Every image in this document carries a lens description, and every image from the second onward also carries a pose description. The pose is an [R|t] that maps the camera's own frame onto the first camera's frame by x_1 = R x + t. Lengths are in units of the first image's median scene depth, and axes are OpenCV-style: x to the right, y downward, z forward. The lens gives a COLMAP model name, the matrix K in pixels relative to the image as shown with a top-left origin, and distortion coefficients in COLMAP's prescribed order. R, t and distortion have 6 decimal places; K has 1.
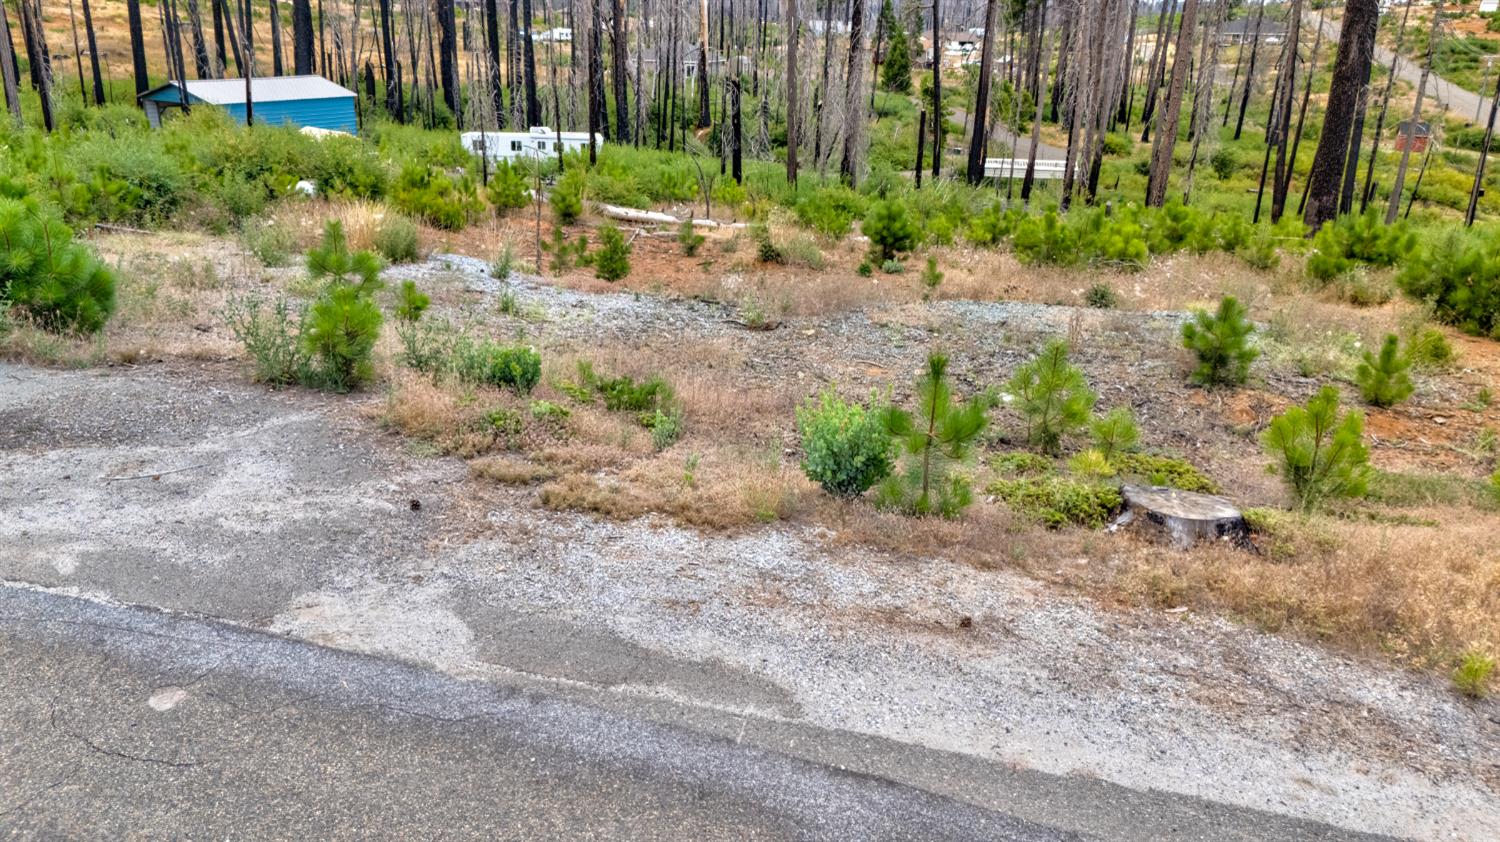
lens RADIAL K [[1291.4, 0, 750.0], [0, 1291.4, 421.0], [0, 0, 1]] dist [0.138318, -0.310283]
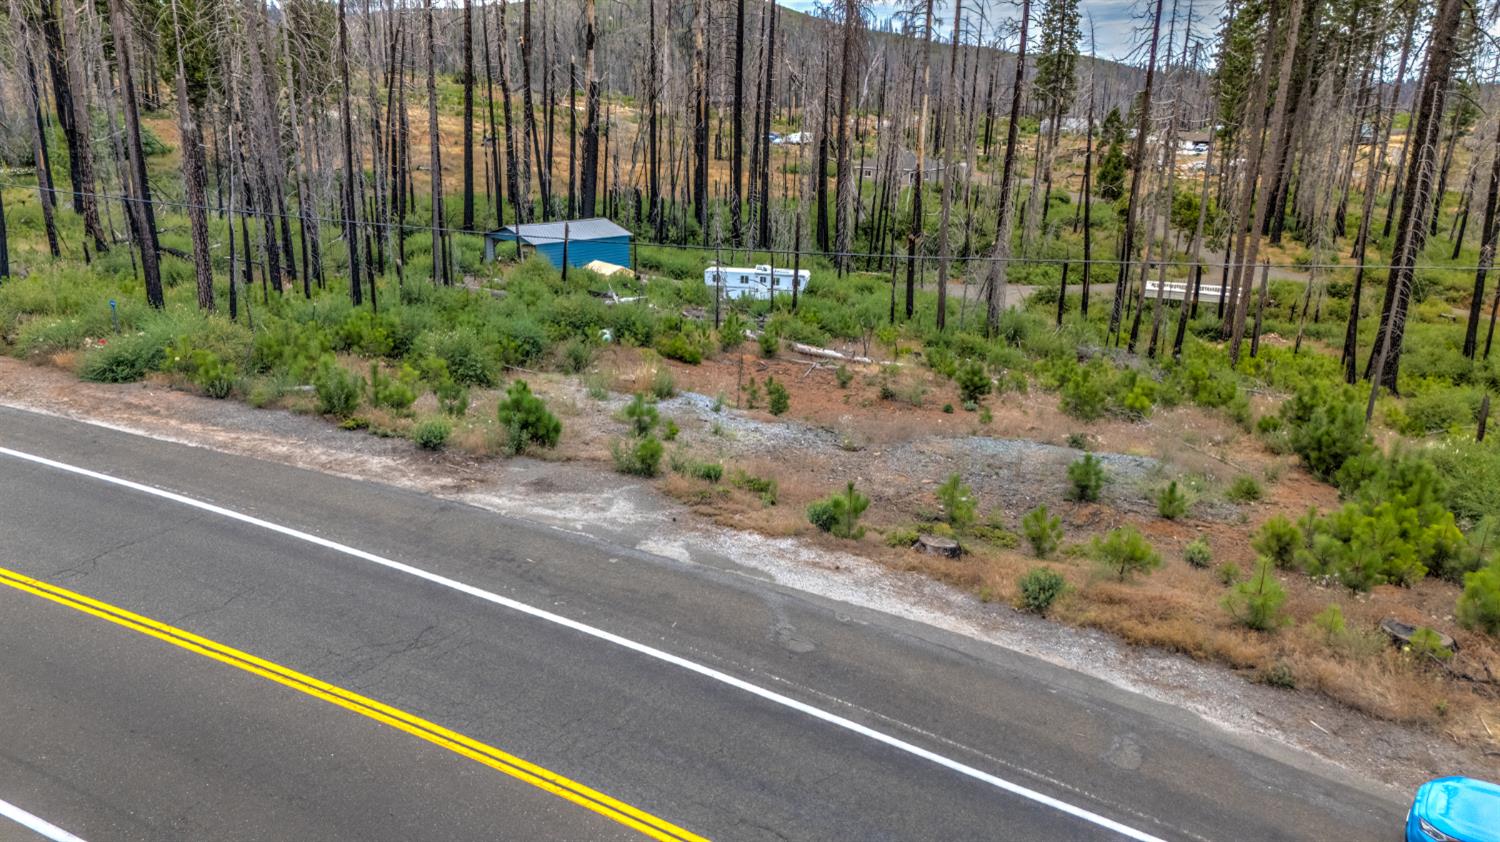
lens RADIAL K [[1291.4, 0, 750.0], [0, 1291.4, 421.0], [0, 0, 1]] dist [0.138318, -0.310283]
pose [[0.983013, 0.065005, -0.171638, 0.175657], [-0.074014, 0.996167, -0.046613, -0.015639], [0.167950, 0.058524, 0.984057, -0.816425]]
